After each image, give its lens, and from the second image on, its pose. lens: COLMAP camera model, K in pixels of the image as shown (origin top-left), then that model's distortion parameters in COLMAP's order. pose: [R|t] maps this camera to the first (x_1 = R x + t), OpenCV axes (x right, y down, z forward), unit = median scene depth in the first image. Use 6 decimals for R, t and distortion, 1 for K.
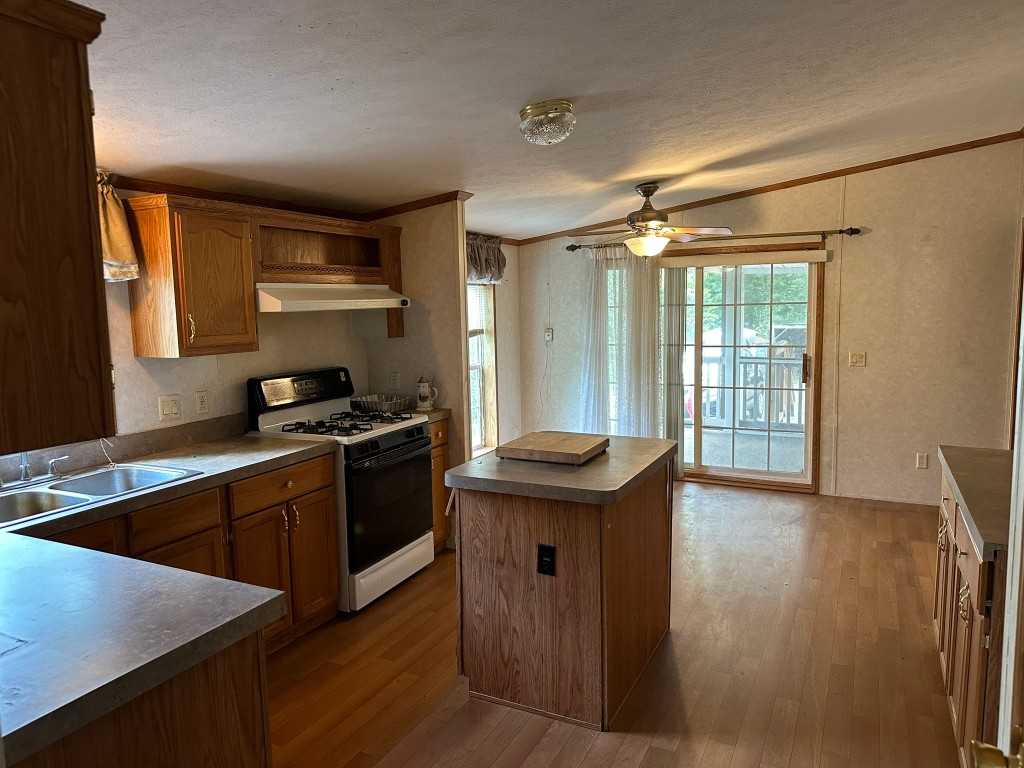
lens RADIAL K [[715.0, 0, 506.4], [0, 715.0, 387.8], [0, 0, 1]] dist [0.085627, -0.116547]
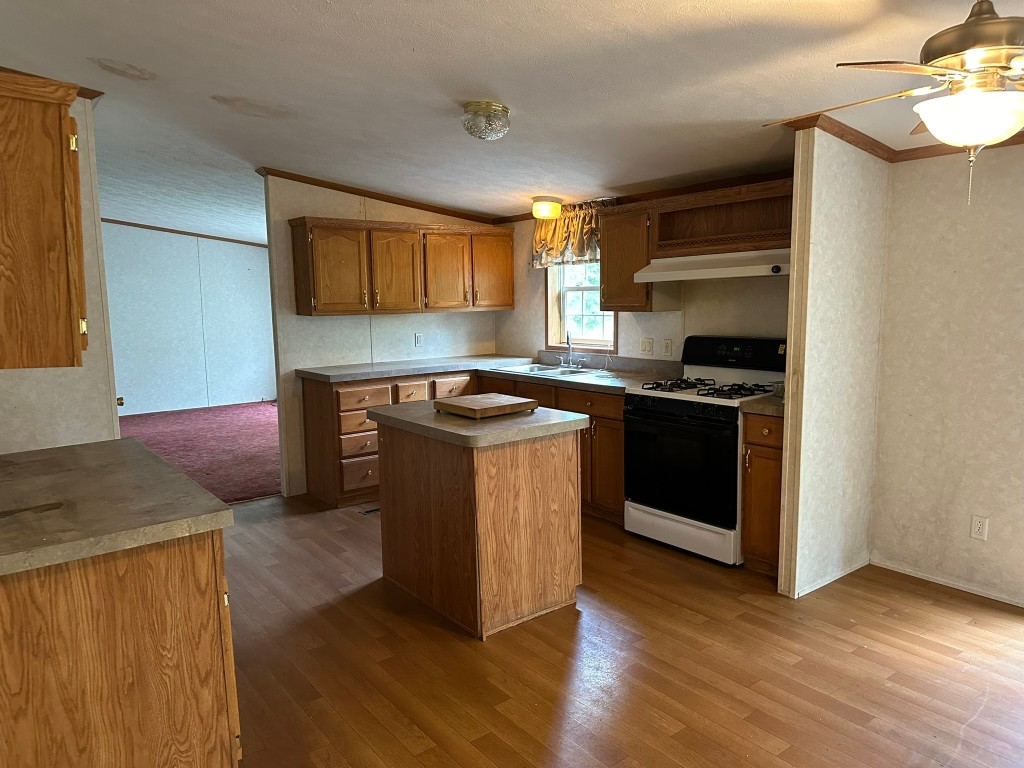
lens RADIAL K [[715.0, 0, 506.4], [0, 715.0, 387.8], [0, 0, 1]] dist [0.085627, -0.116547]
pose [[-0.442552, 0.142948, -0.885276, 0.775374], [-0.081043, 0.976797, 0.198240, -0.125286], [0.893073, 0.159478, -0.420699, 1.091593]]
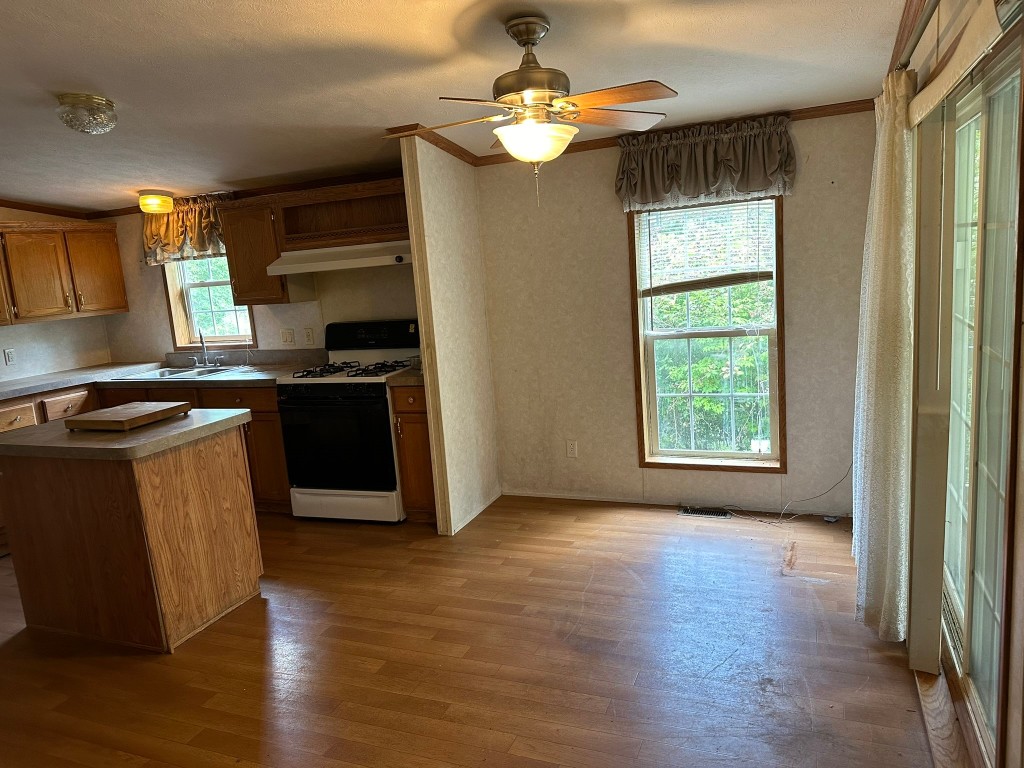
lens RADIAL K [[715.0, 0, 506.4], [0, 715.0, 387.8], [0, 0, 1]] dist [0.085627, -0.116547]
pose [[0.064590, 0.185252, -0.980566, 0.849970], [-0.041730, 0.982260, 0.182823, -0.130505], [0.997039, 0.029110, 0.071175, 1.074926]]
